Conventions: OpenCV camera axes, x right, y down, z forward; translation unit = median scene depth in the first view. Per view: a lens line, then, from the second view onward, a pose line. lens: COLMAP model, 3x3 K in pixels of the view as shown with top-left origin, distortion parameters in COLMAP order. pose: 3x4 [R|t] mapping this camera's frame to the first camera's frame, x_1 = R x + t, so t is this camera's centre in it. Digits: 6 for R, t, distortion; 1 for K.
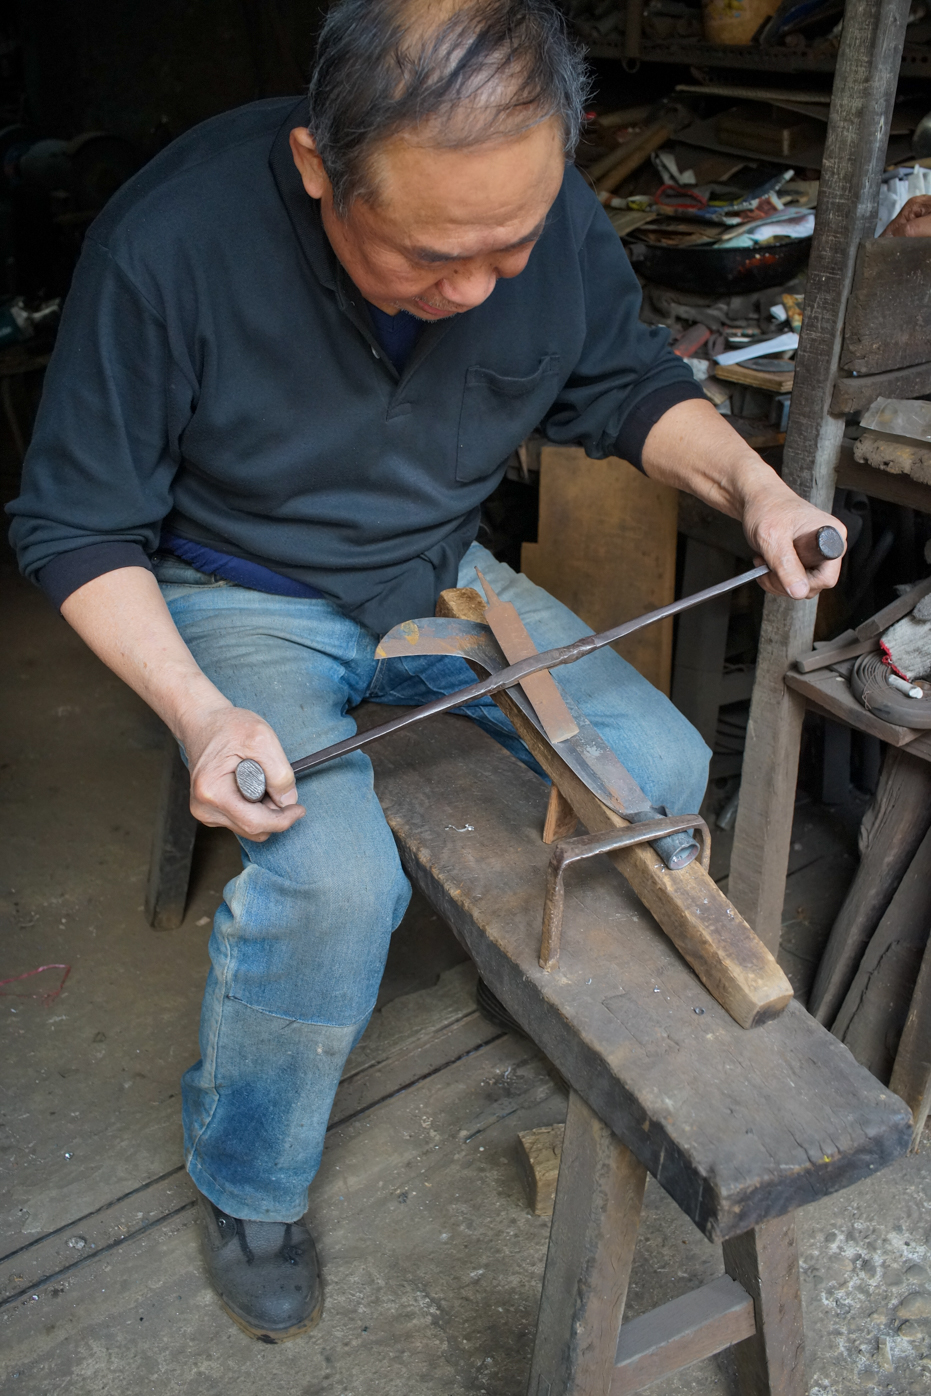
lens RADIAL K [[1328.5, 0, 465.5], [0, 1328.5, 698.0], [0, 0, 1]] dist [-0.070840, -0.032413]
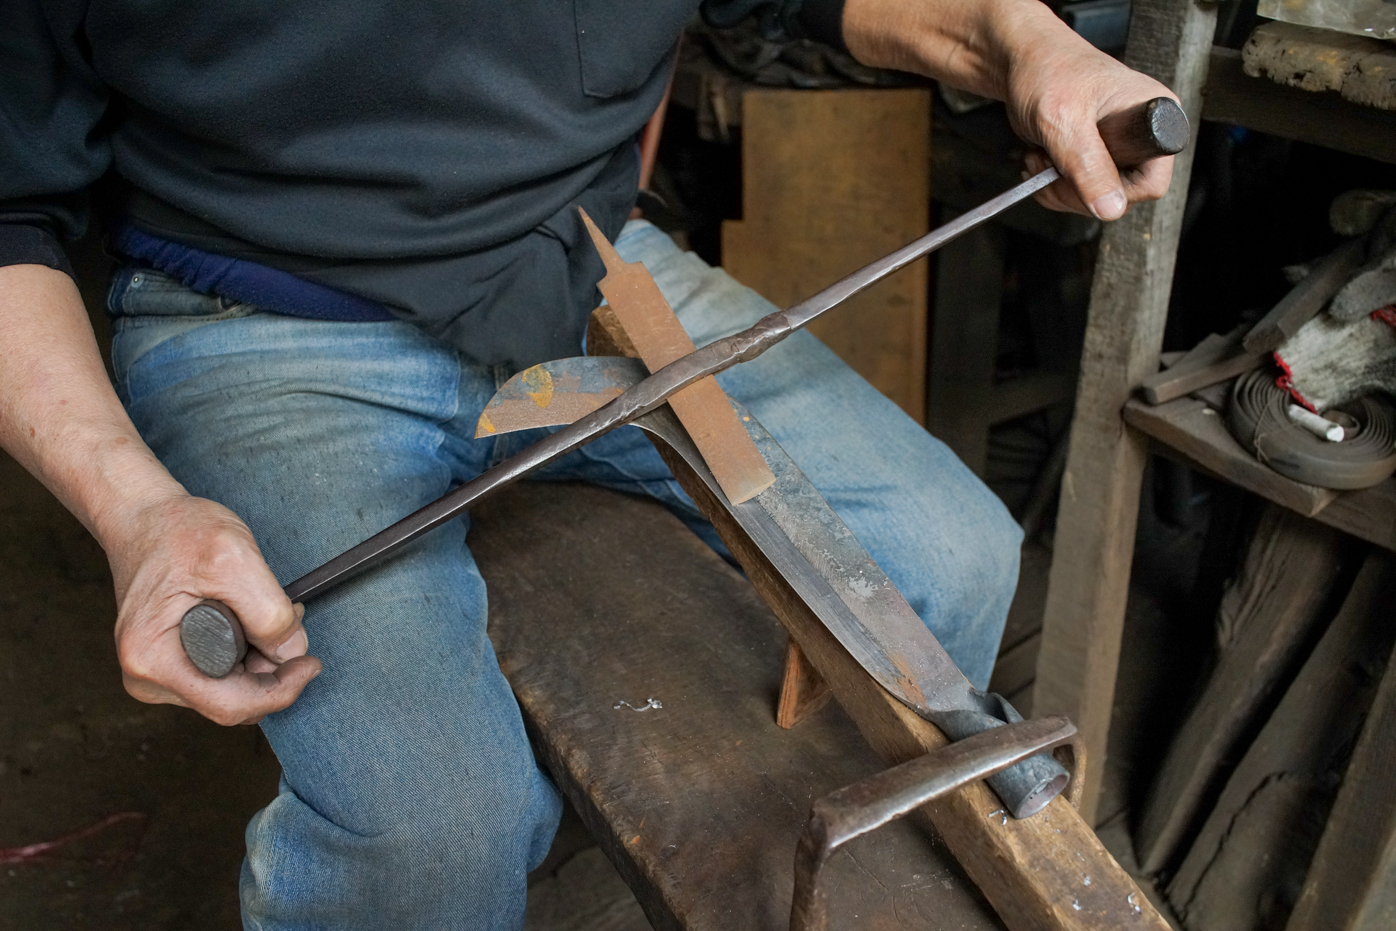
lens RADIAL K [[1328.5, 0, 698.0], [0, 1328.5, 465.5], [0, 0, 1]] dist [-0.070840, -0.032413]
pose [[0.998942, -0.043129, 0.015936, 0.015910], [0.041979, 0.996900, 0.066537, -0.044376], [-0.018756, -0.065798, 0.997657, 0.362096]]
